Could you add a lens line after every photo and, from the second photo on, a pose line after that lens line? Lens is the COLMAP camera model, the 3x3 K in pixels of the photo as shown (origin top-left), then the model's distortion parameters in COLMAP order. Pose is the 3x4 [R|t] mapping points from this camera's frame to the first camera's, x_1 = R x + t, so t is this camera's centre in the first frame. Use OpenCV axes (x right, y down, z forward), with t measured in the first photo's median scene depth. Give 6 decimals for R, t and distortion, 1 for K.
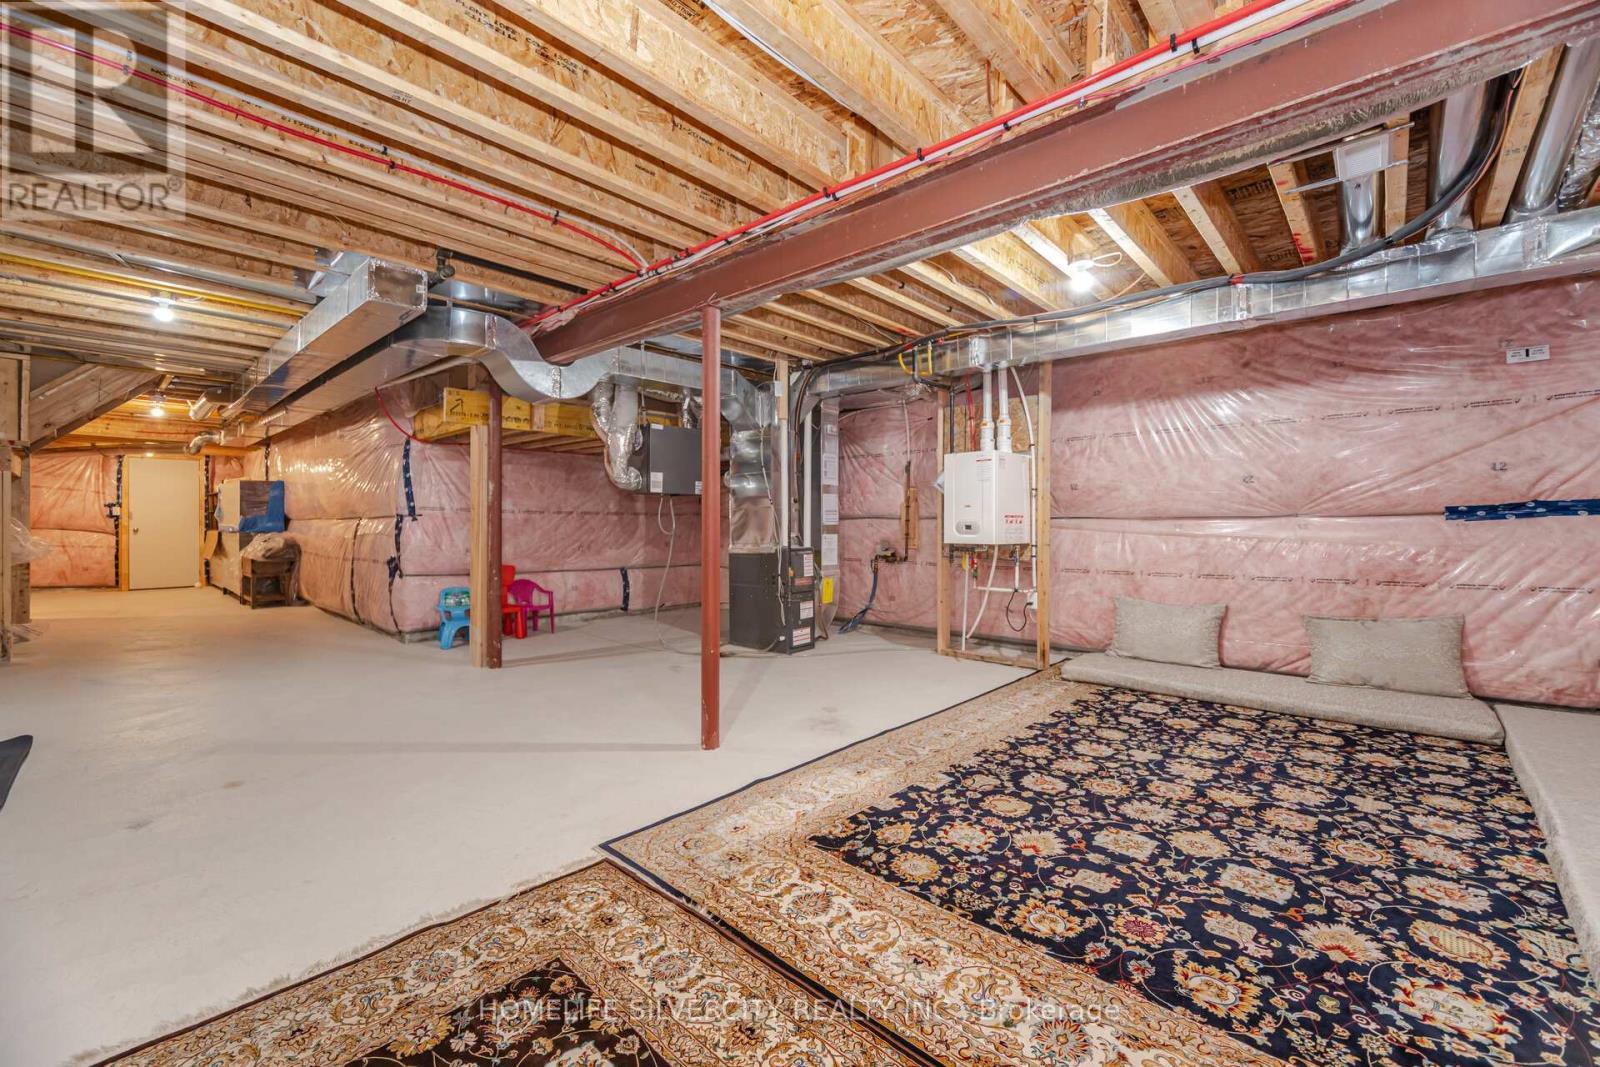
lens RADIAL K [[653.3, 0, 763.9], [0, 653.3, 518.5], [0, 0, 1]] dist [0.001923, -0.000748]
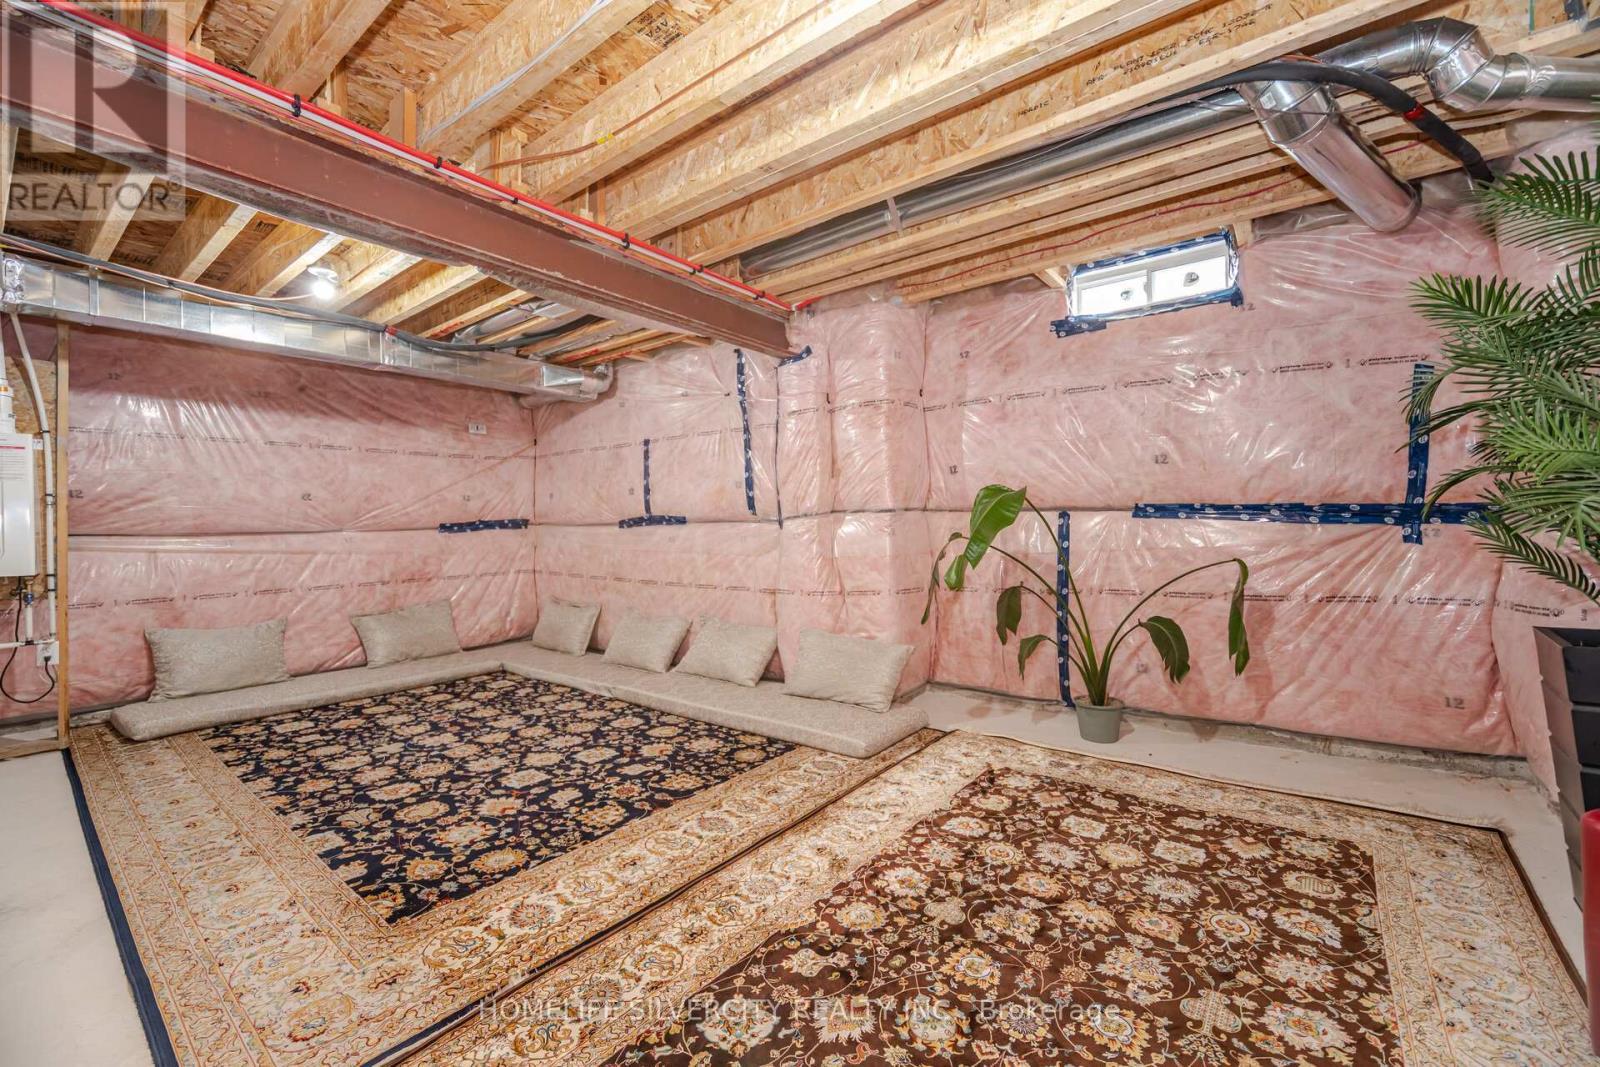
lens RADIAL K [[653.3, 0, 815.8], [0, 653.3, 526.3], [0, 0, 1]] dist [0.001923, -0.000748]
pose [[-0.111111, 0.003172, 0.993803, -0.755718], [0.011944, 0.999927, -0.001856, 0.000066], [-0.993736, 0.011664, -0.111140, 0.518140]]
